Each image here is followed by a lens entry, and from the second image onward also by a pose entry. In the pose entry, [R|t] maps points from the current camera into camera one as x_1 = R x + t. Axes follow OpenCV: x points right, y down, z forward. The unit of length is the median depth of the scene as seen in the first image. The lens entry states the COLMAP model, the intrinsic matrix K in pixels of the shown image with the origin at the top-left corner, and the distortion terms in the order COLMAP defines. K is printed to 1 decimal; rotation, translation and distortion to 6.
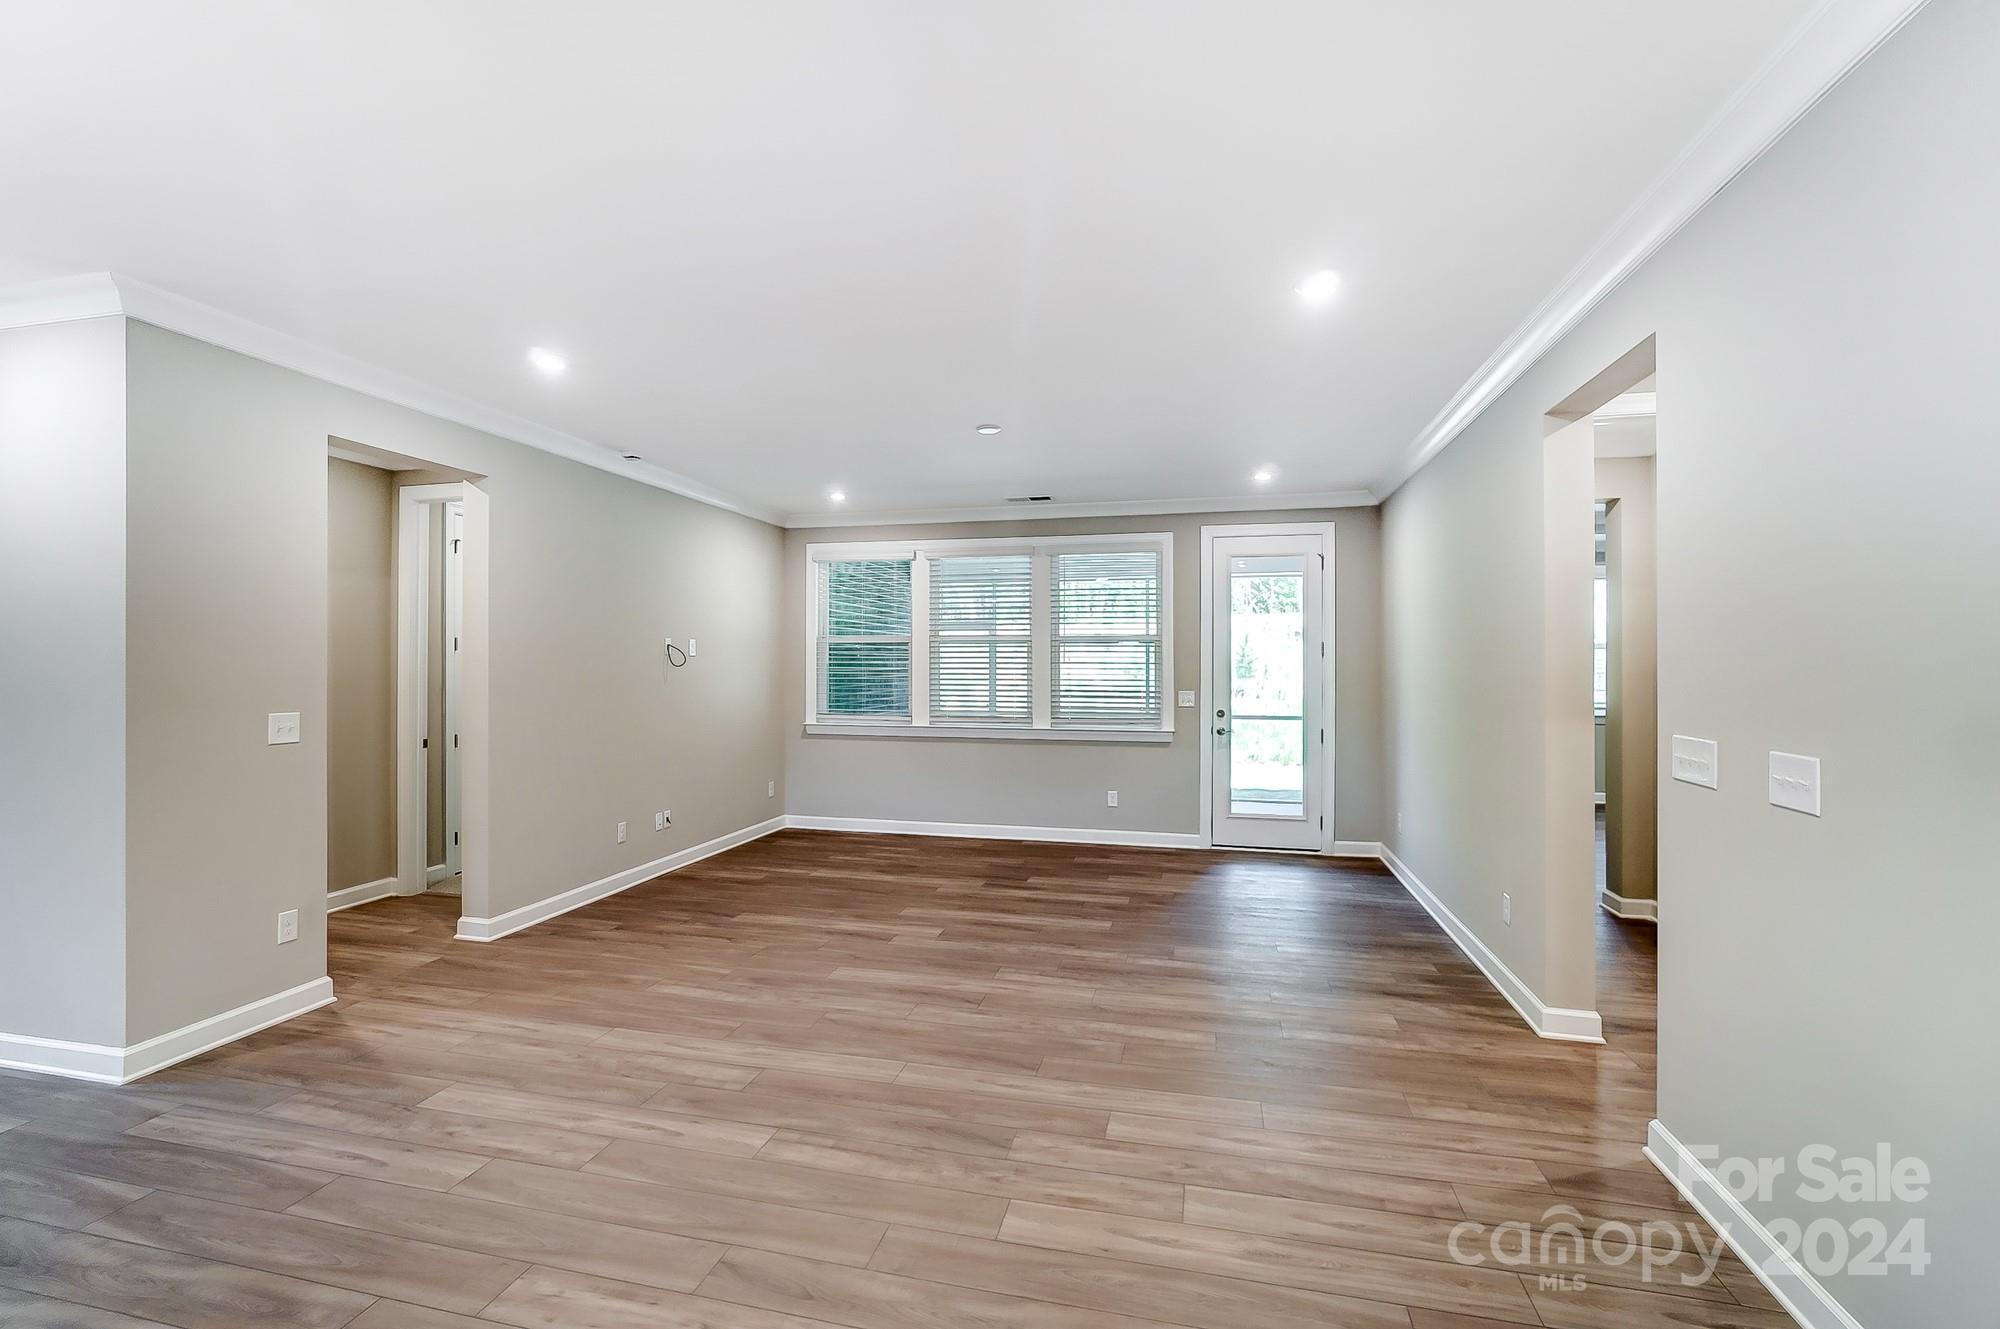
lens RADIAL K [[895.3, 0, 994.2], [0, 895.3, 670.5], [0, 0, 1]] dist [-0.030338, 0.013356]
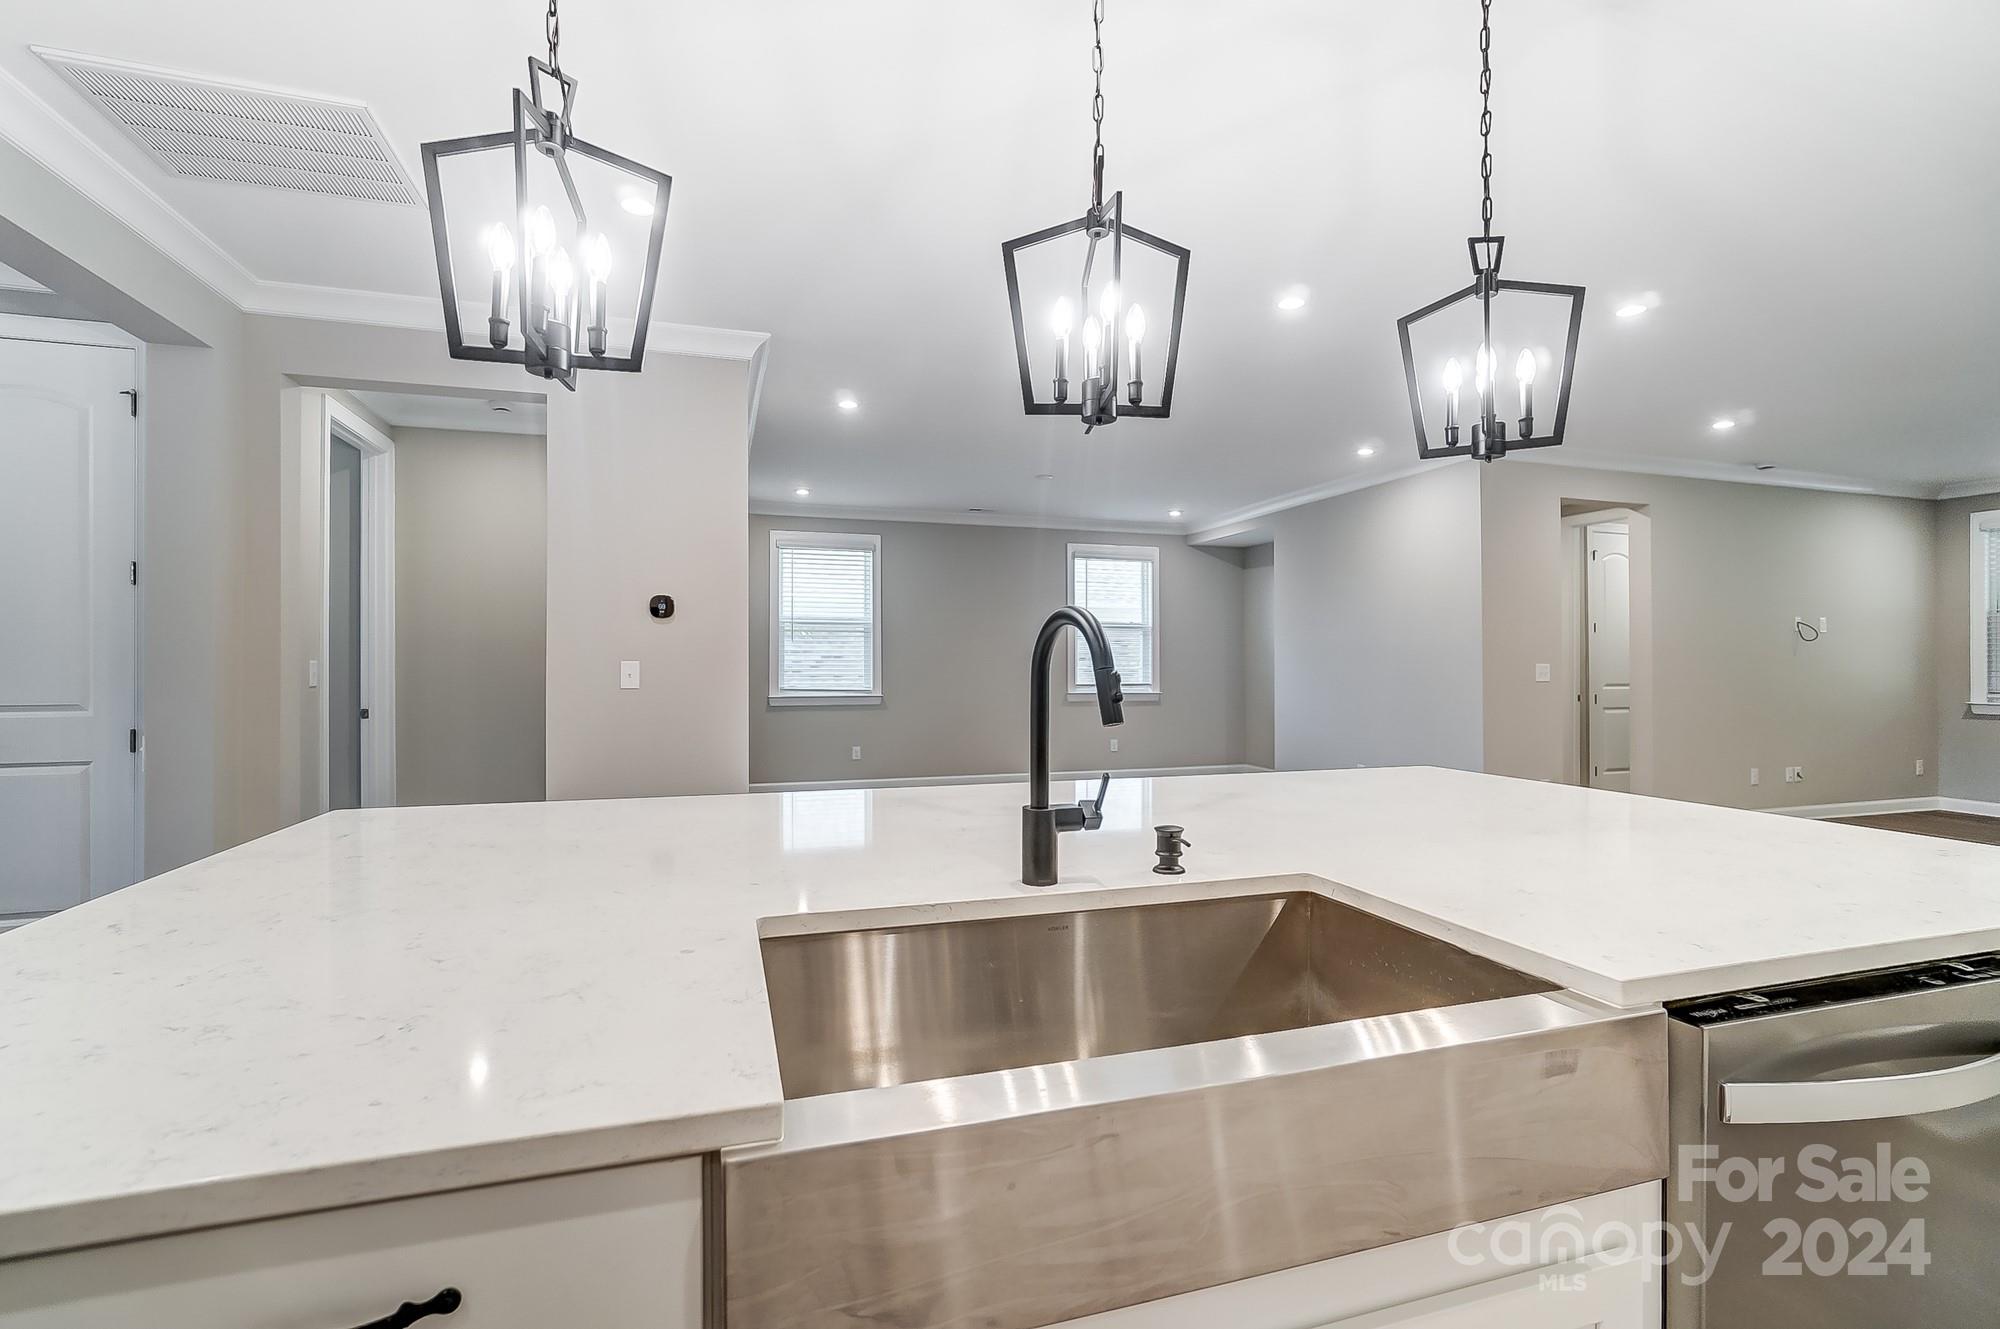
lens RADIAL K [[888.5, 0, 1000.0], [0, 888.5, 664.5], [0, 0, 1]] dist [0.000152, -0.000127]
pose [[0.517995, 0.000648, -0.855384, 0.097949], [-0.007094, 0.999969, -0.003538, 0.044833], [0.855354, 0.007901, 0.517983, -0.580884]]
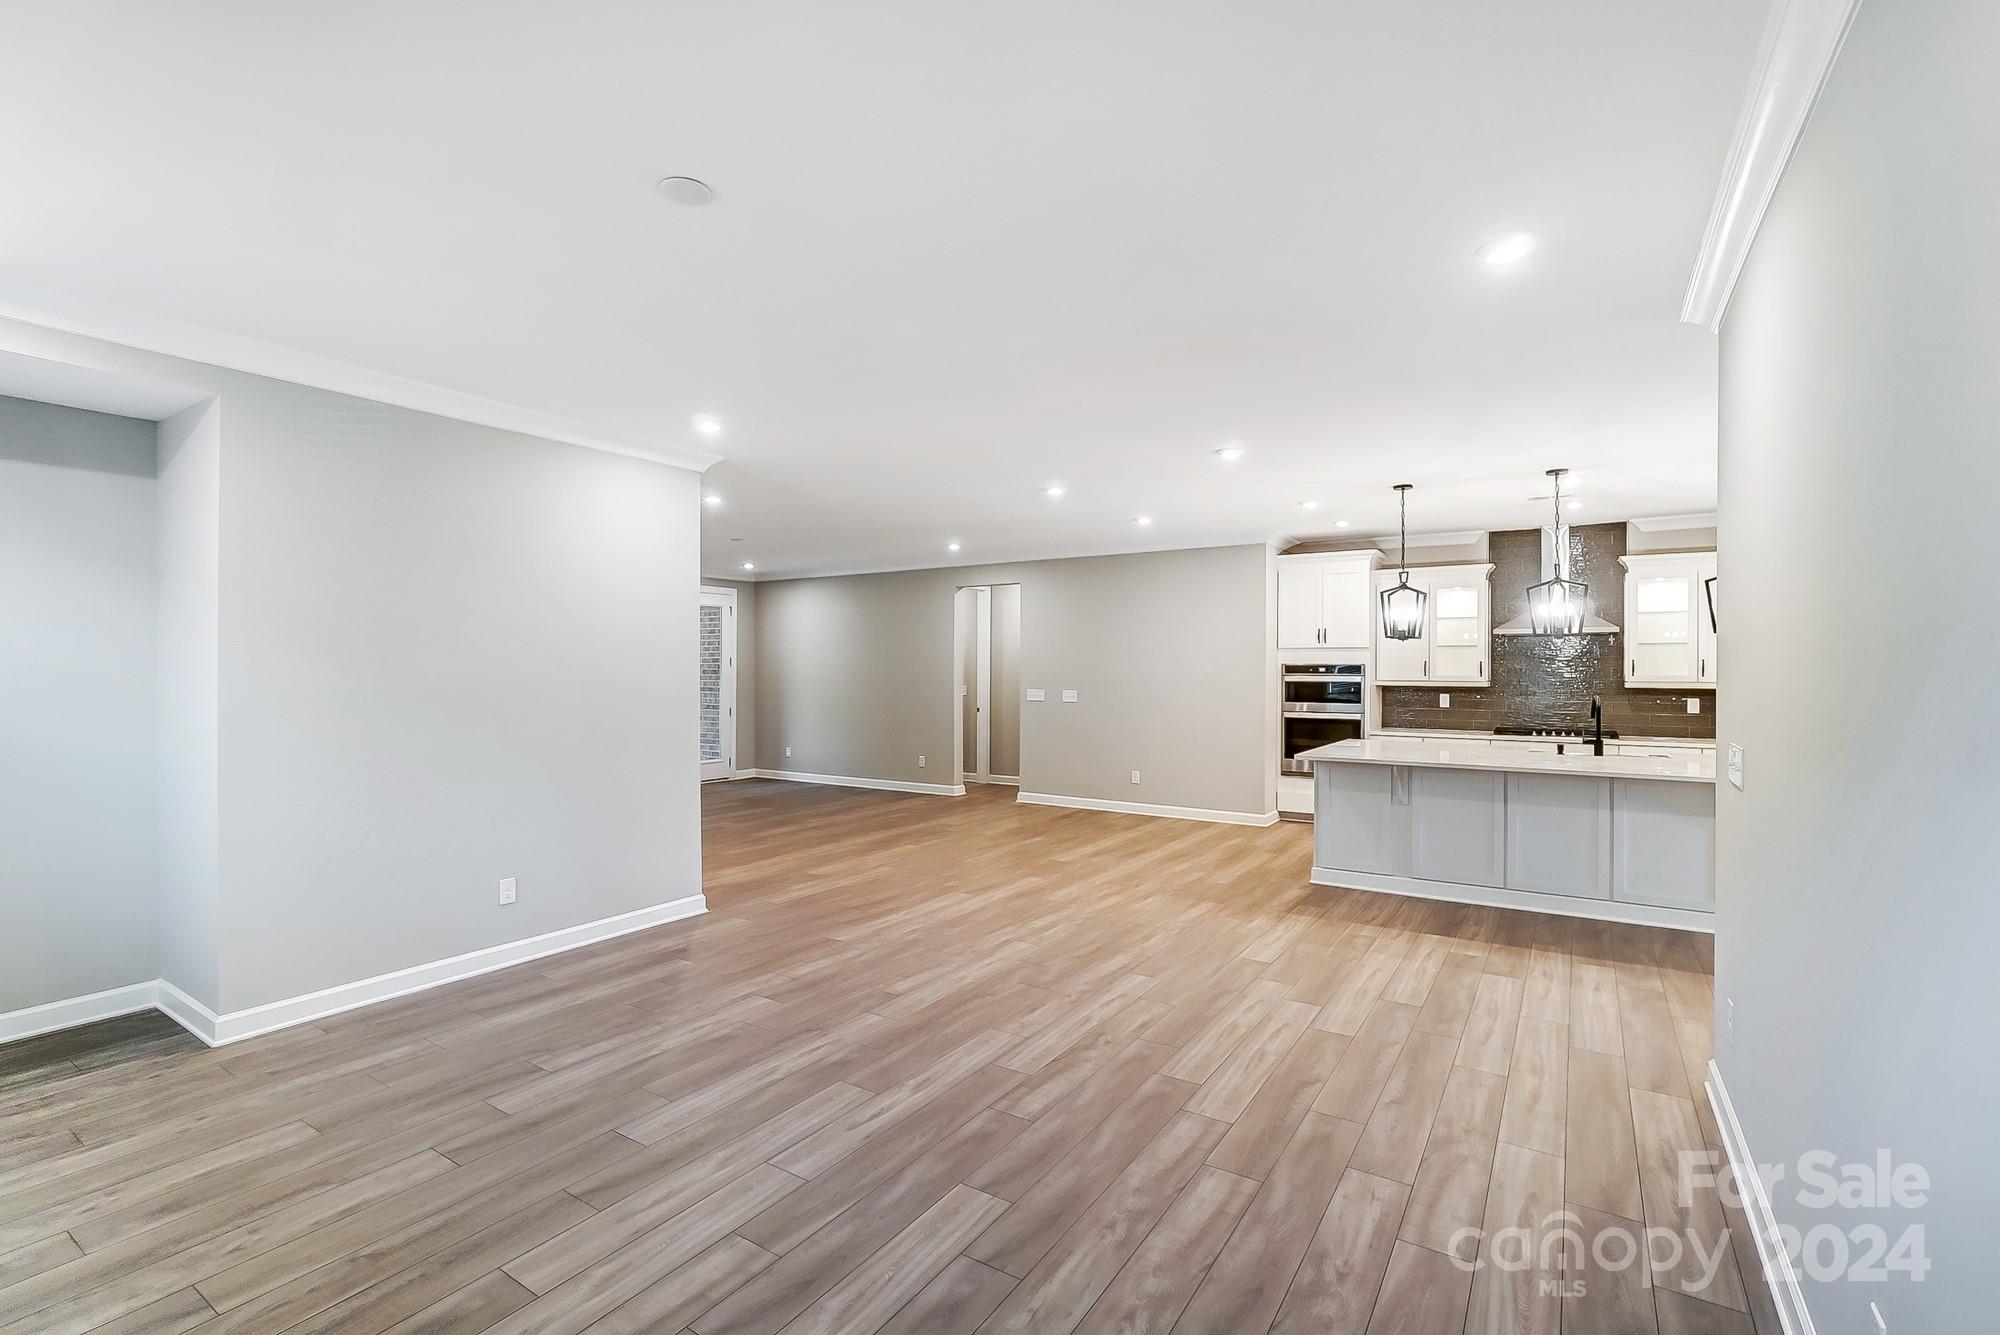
lens RADIAL K [[913.4, 0, 1001.6], [0, 913.4, 670.8], [0, 0, 1]] dist [-0.001798, -0.000020]
pose [[0.331373, 0.001225, 0.943499, -1.546239], [0.004823, 0.999984, -0.002992, 0.002768], [-0.943487, 0.005542, 0.331362, -0.118059]]
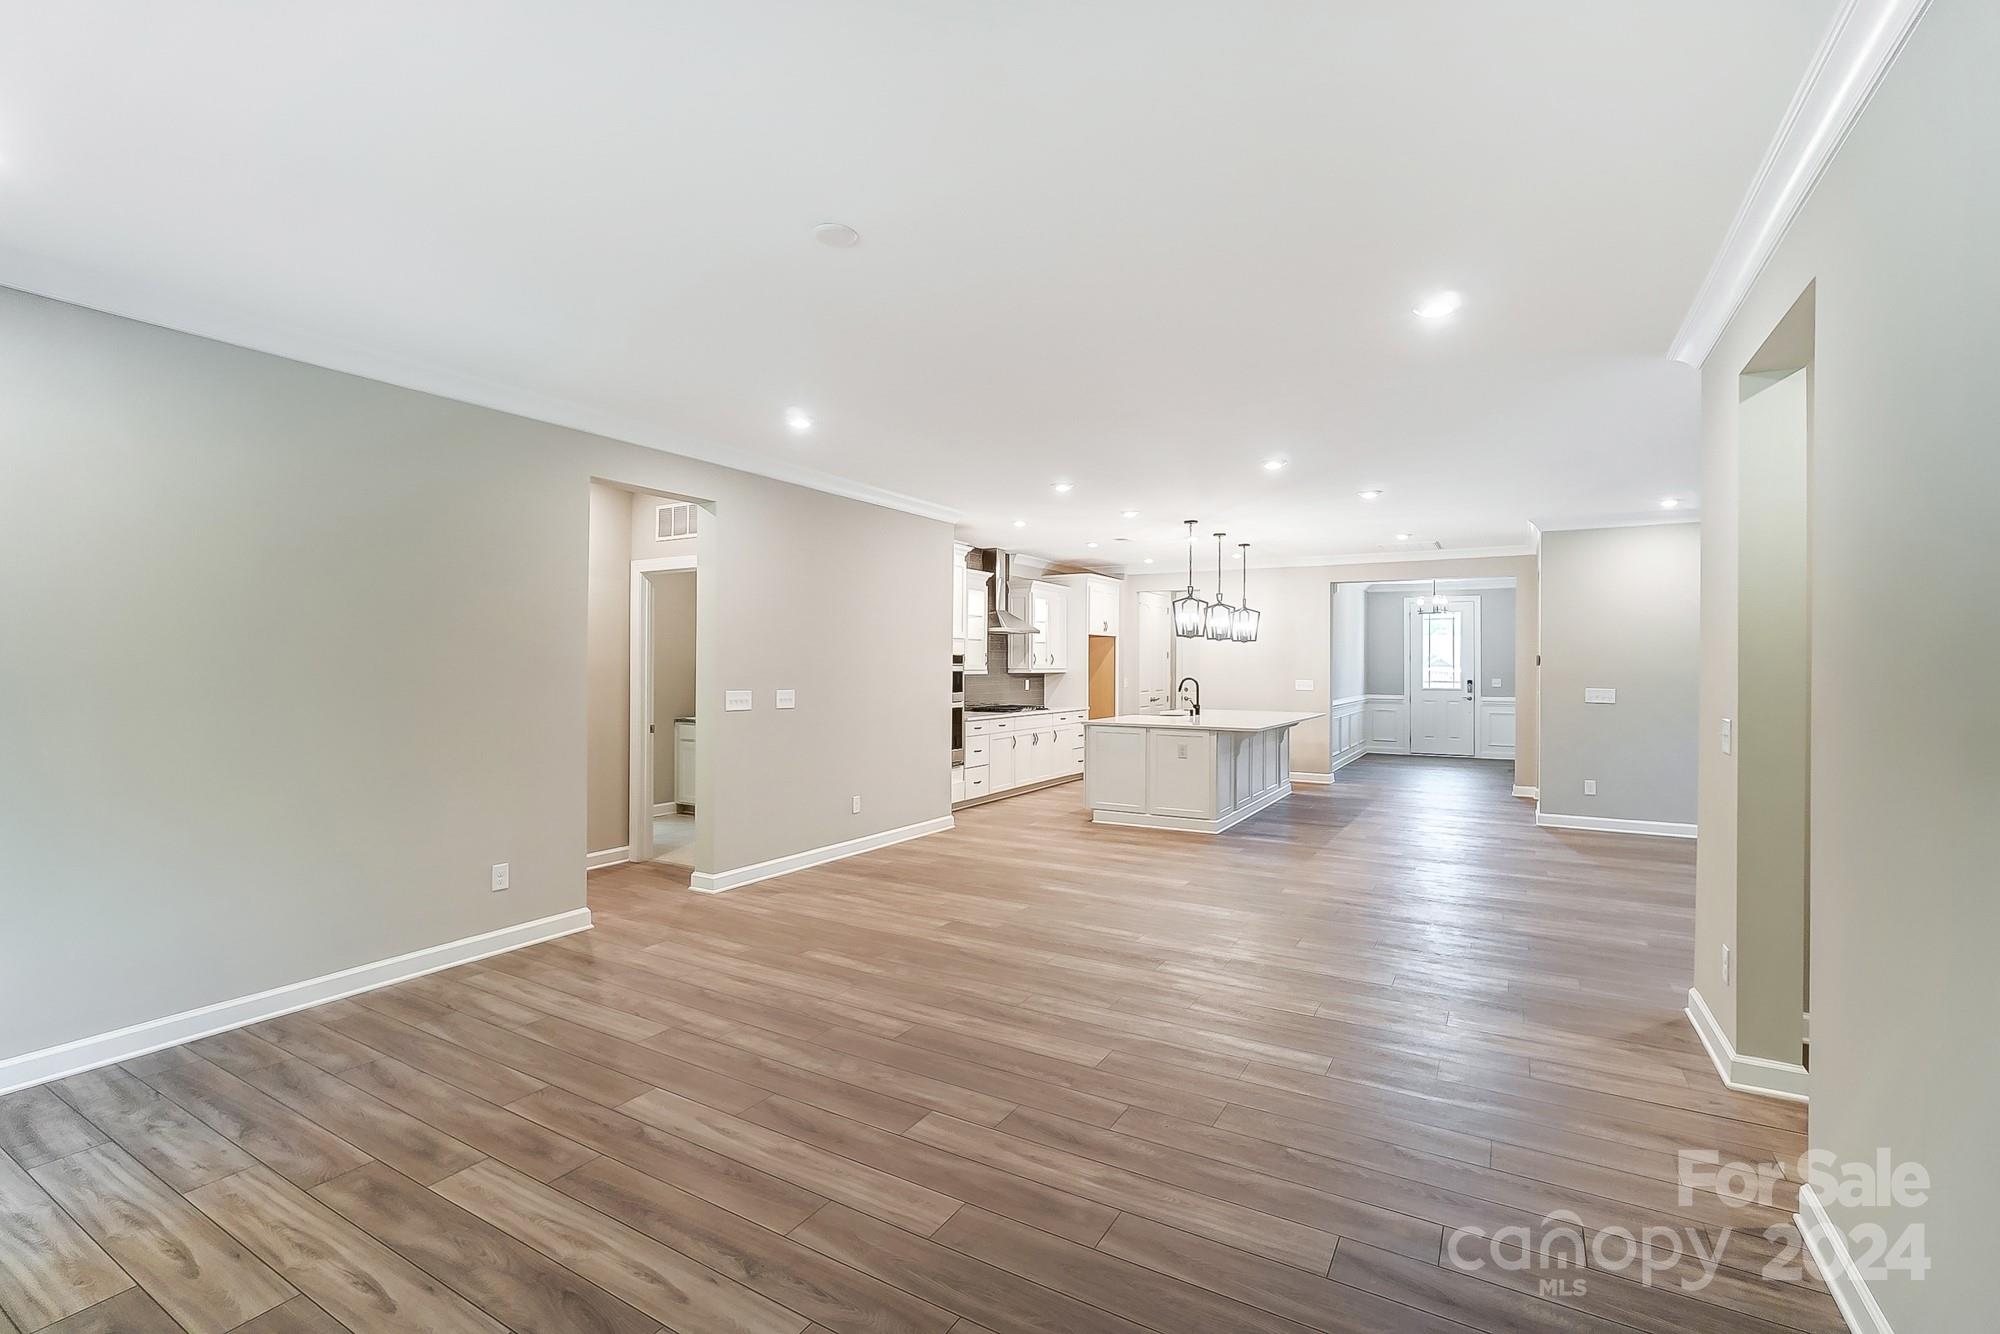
lens RADIAL K [[879.3, 0, 975.7], [0, 879.3, 667.0], [0, 0, 1]] dist [-0.037275, 0.000027]
pose [[-0.950052, -0.003125, 0.312077, -0.258560], [0.000091, 0.999947, 0.010291, -0.004223], [-0.312093, 0.009806, -0.950001, 1.460522]]
